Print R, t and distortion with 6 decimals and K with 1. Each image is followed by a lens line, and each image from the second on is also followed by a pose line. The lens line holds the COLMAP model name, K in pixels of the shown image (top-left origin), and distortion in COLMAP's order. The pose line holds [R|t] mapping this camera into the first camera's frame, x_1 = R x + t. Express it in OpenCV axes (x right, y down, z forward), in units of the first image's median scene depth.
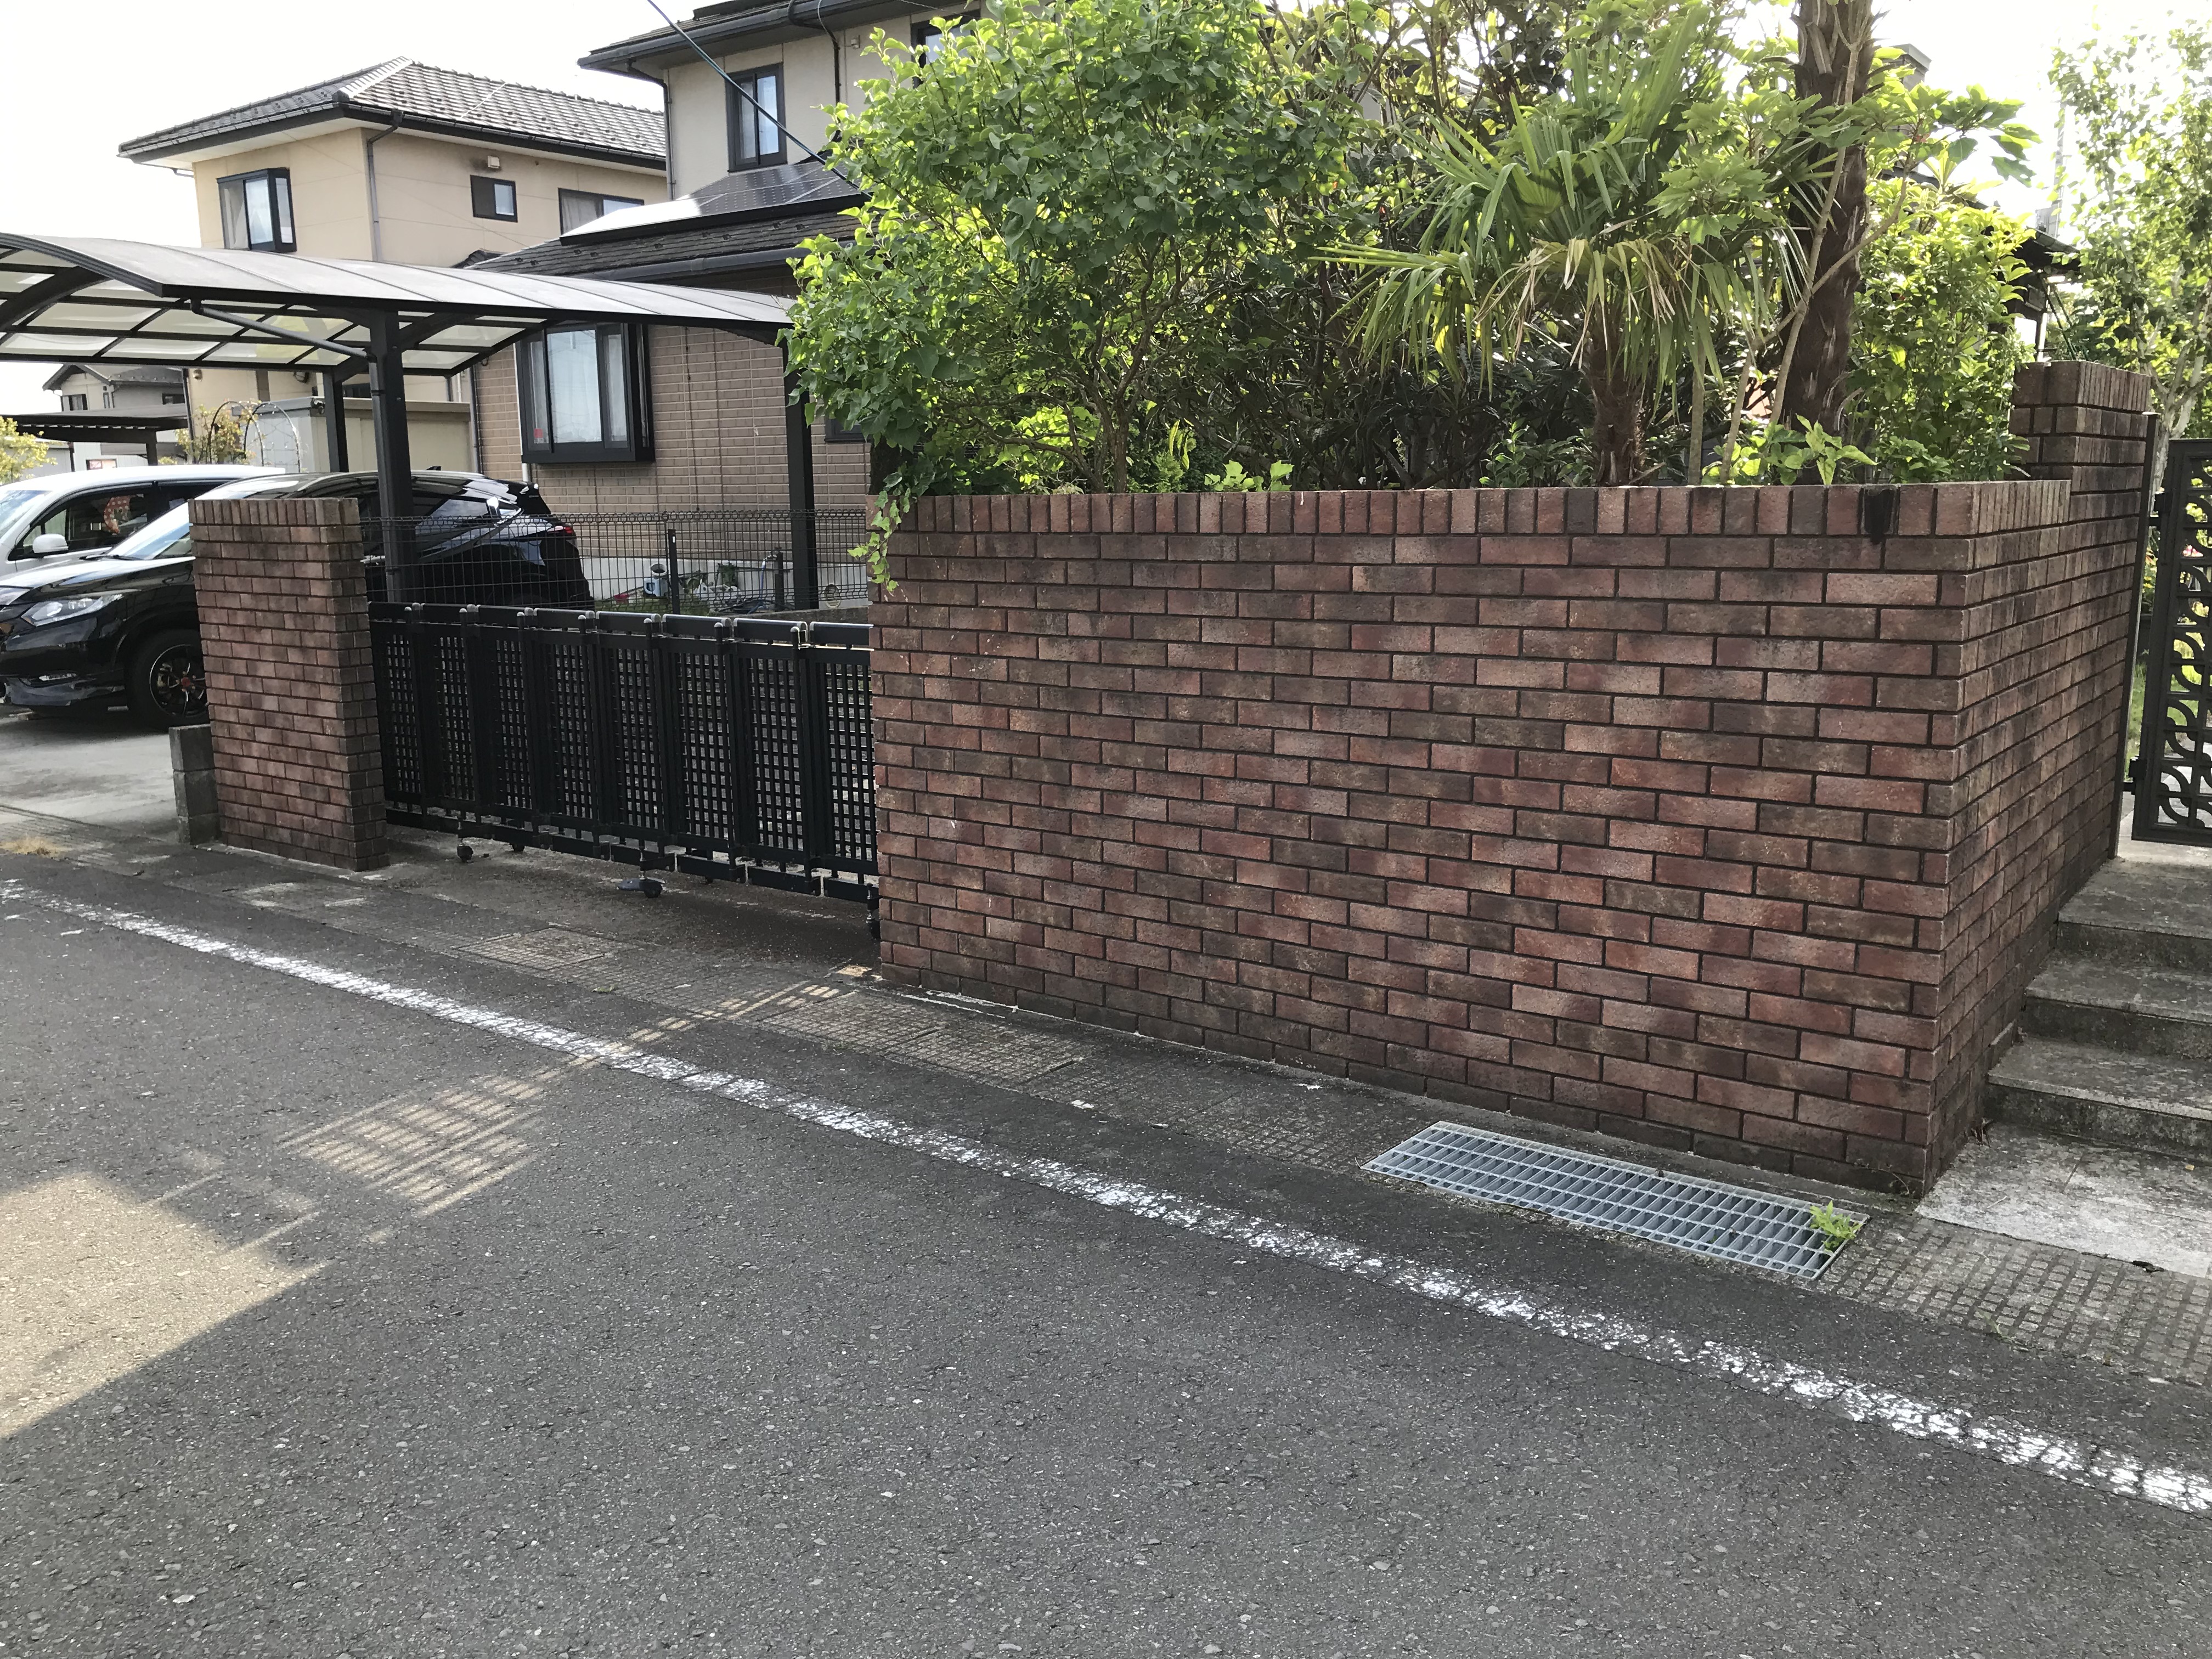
lens RADIAL K [[1805.6, 0, 1106.0], [0, 1805.6, 829.5], [0, 0, 1]] dist [0.098589, -0.102654]
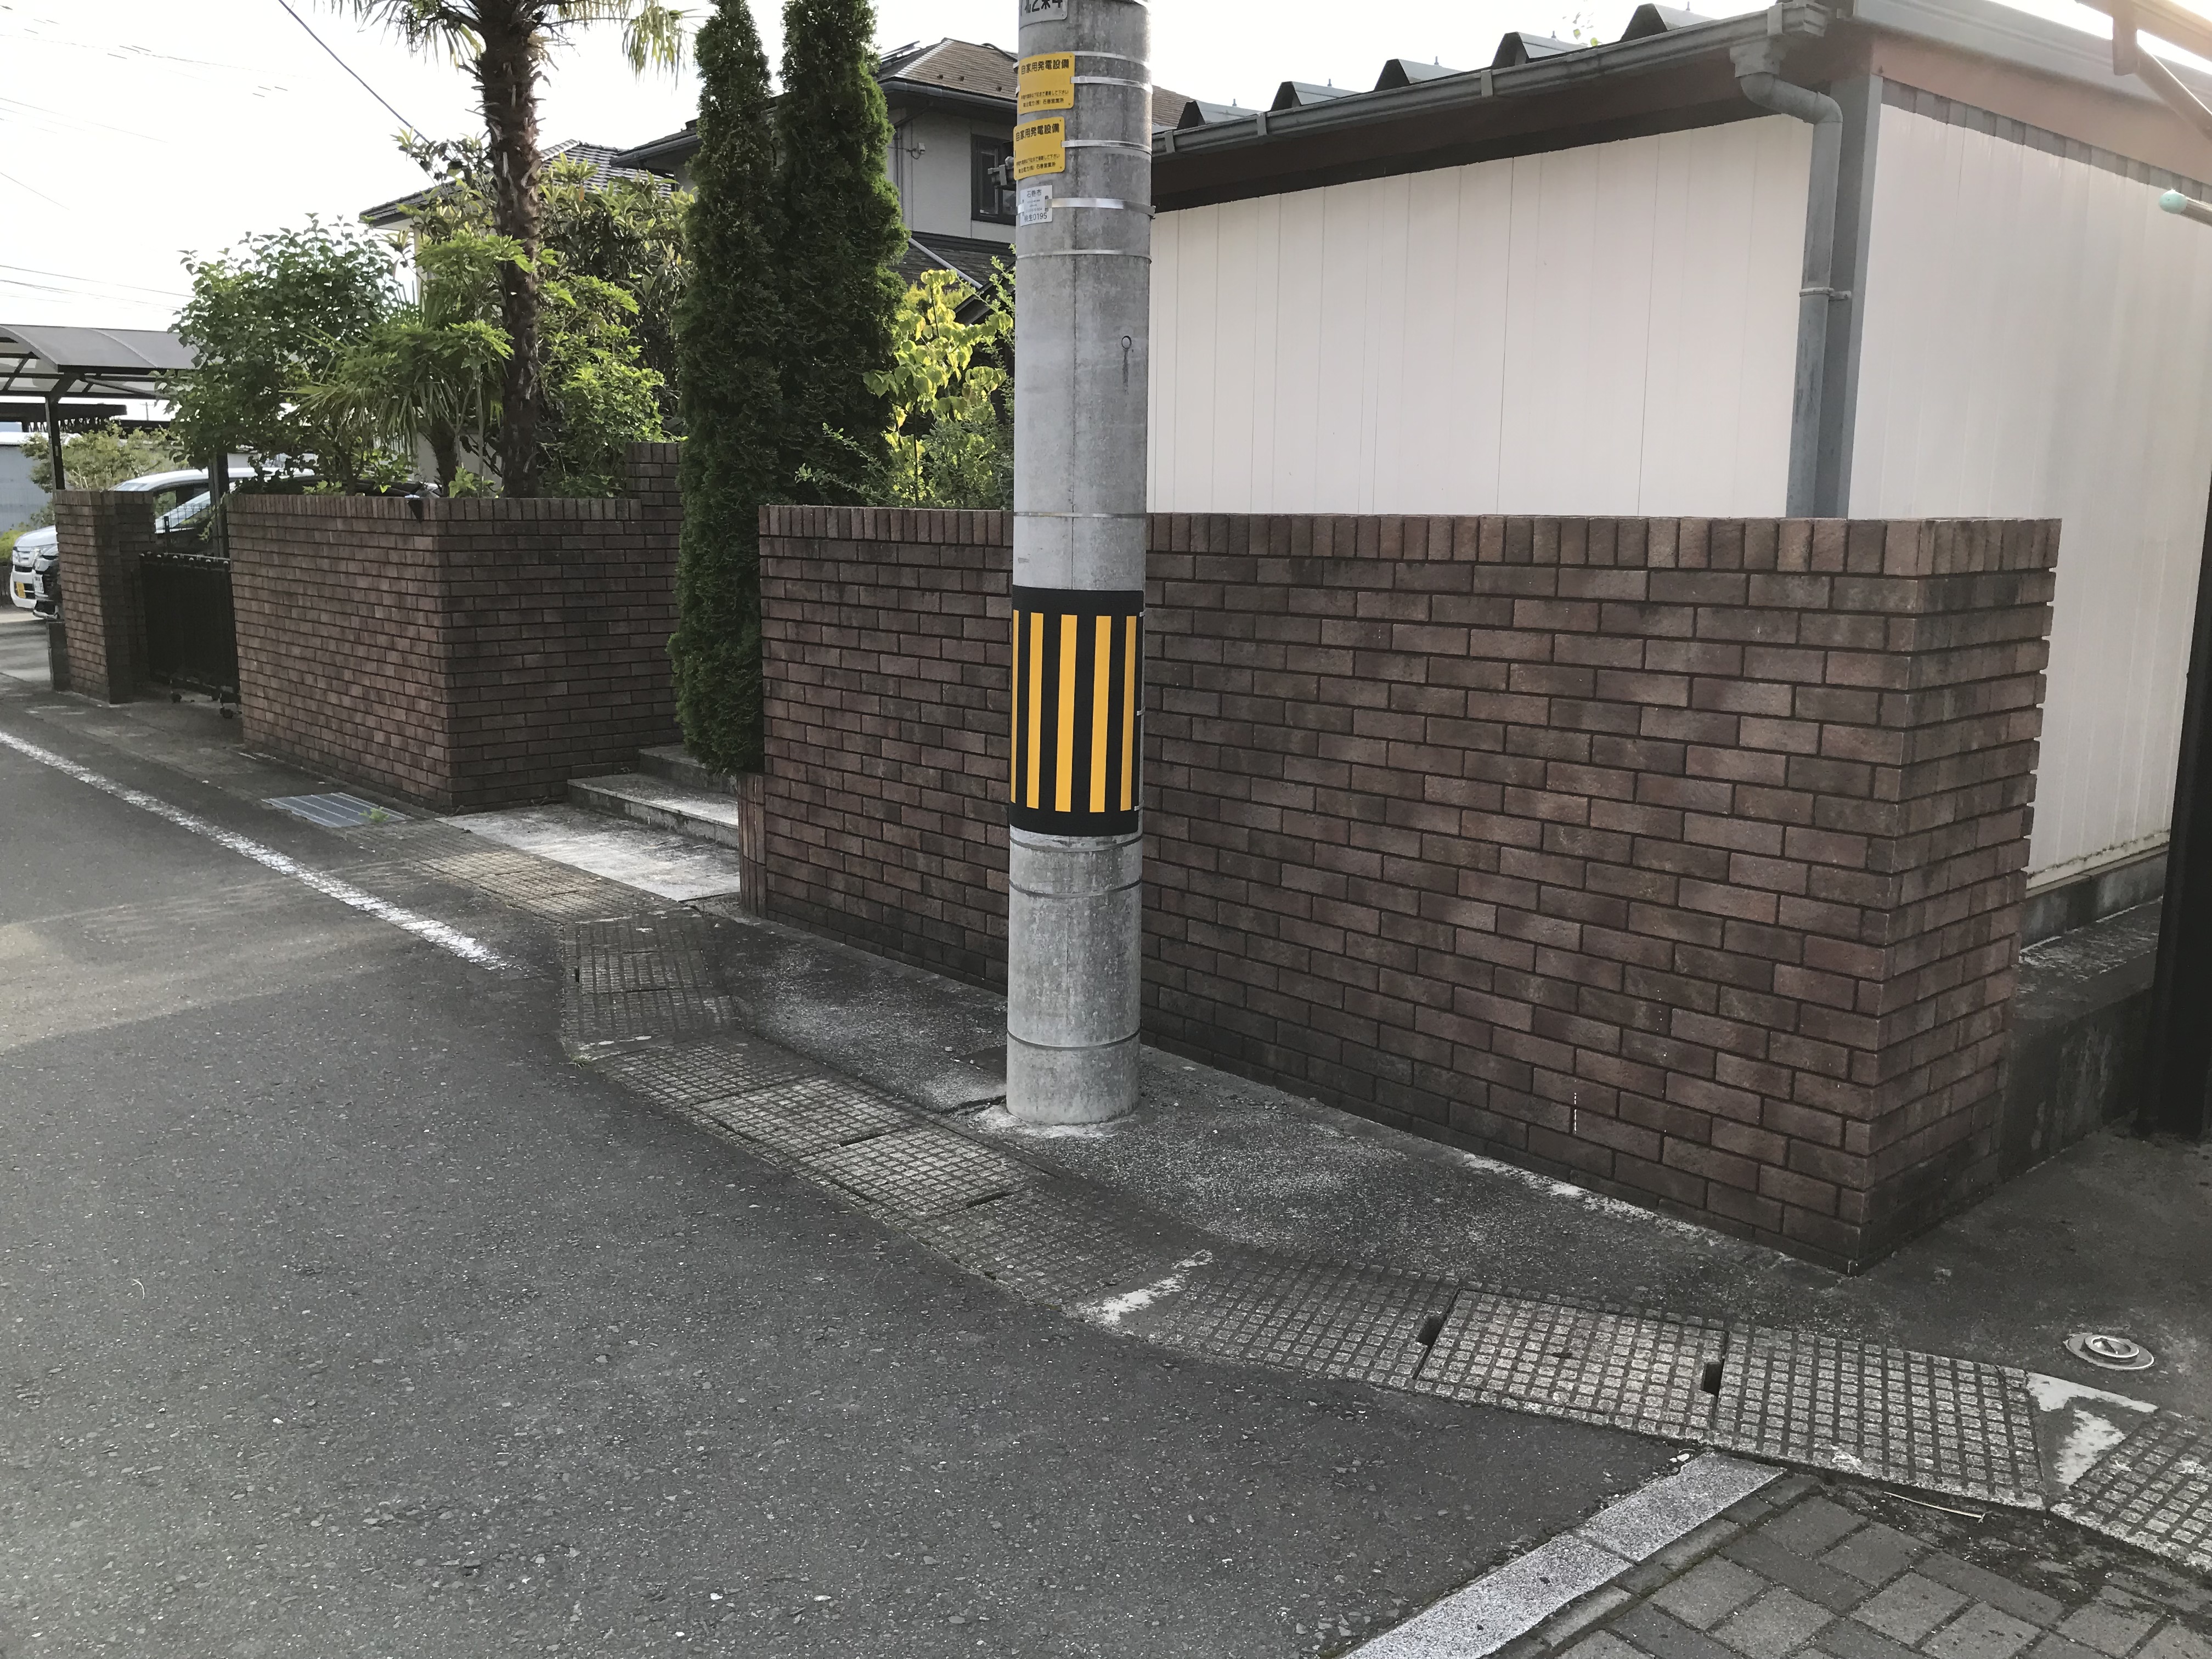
lens RADIAL K [[1805.6, 0, 1106.0], [0, 1805.6, 829.5], [0, 0, 1]] dist [0.098589, -0.102654]
pose [[0.980442, 0.049556, -0.190468, 1.211818], [-0.049430, 0.998763, 0.005415, 0.121664], [0.190501, 0.004105, 0.981678, -0.773006]]
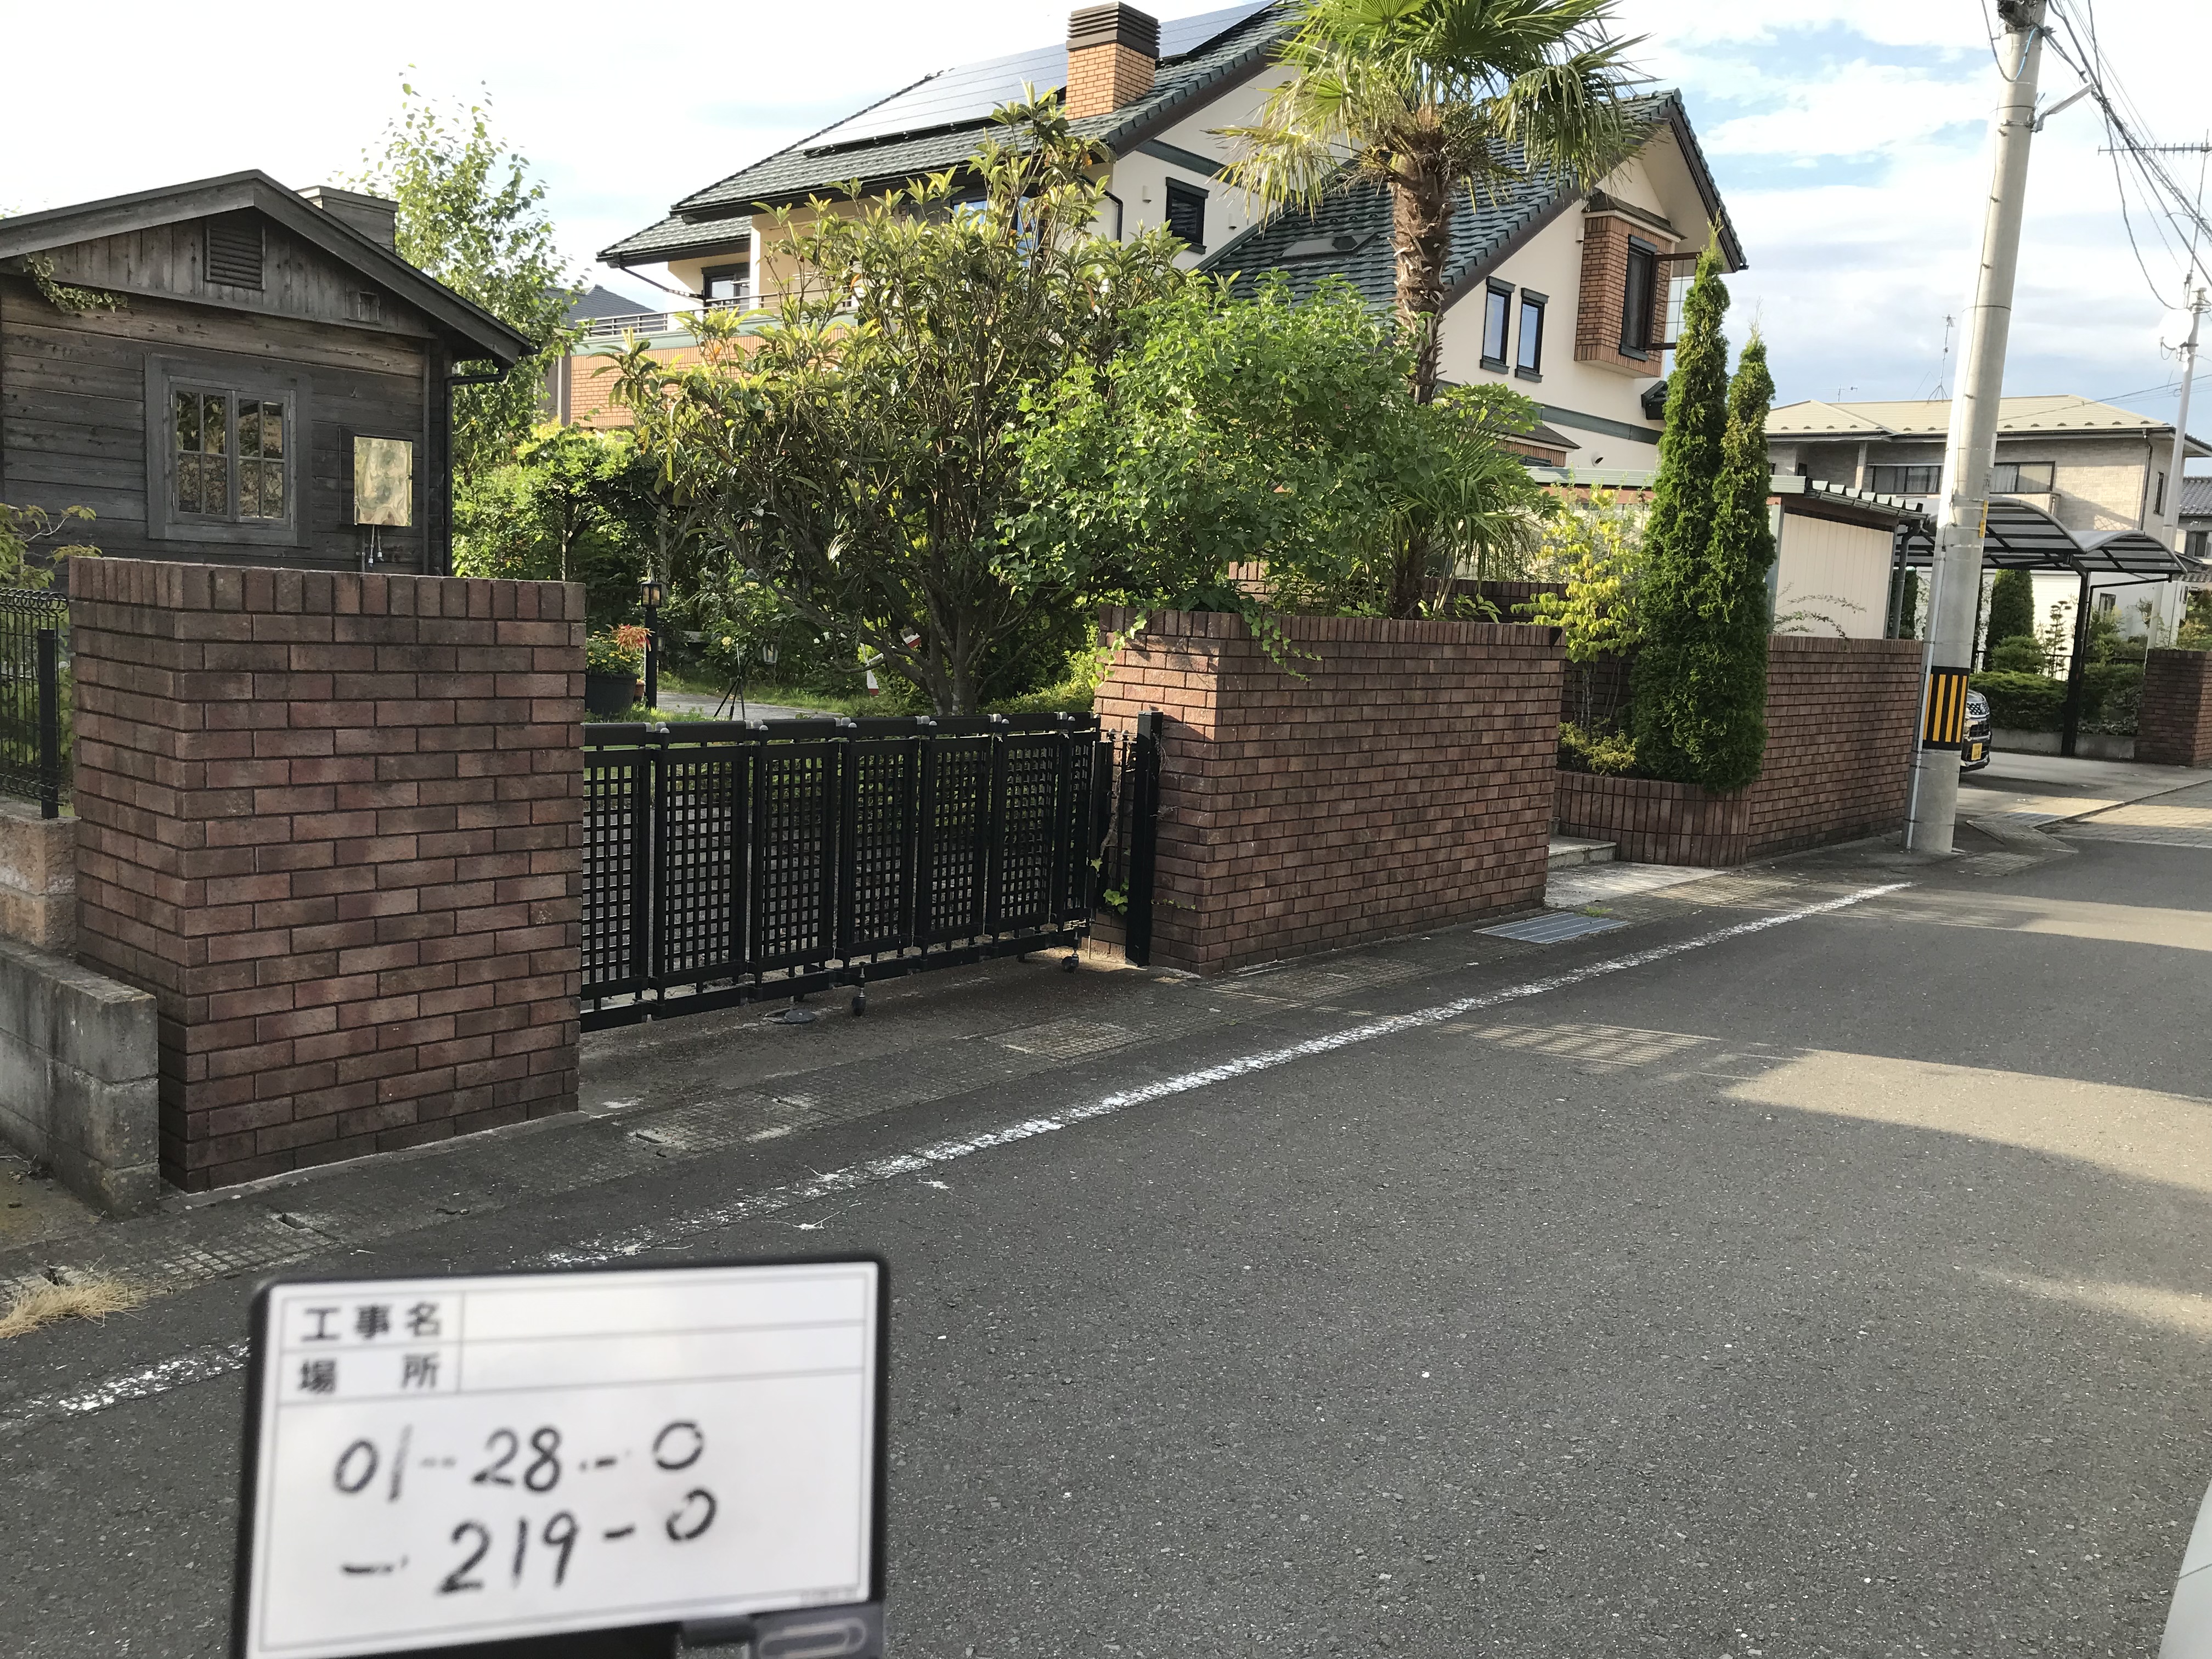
lens RADIAL K [[1805.6, 0, 1106.0], [0, 1805.6, 829.5], [0, 0, 1]] dist [0.098589, -0.102654]
pose [[0.048255, -0.112409, 0.992490, -1.510303], [0.133786, 0.985421, 0.105104, -0.180653], [-0.989835, 0.127709, 0.062590, 1.039088]]
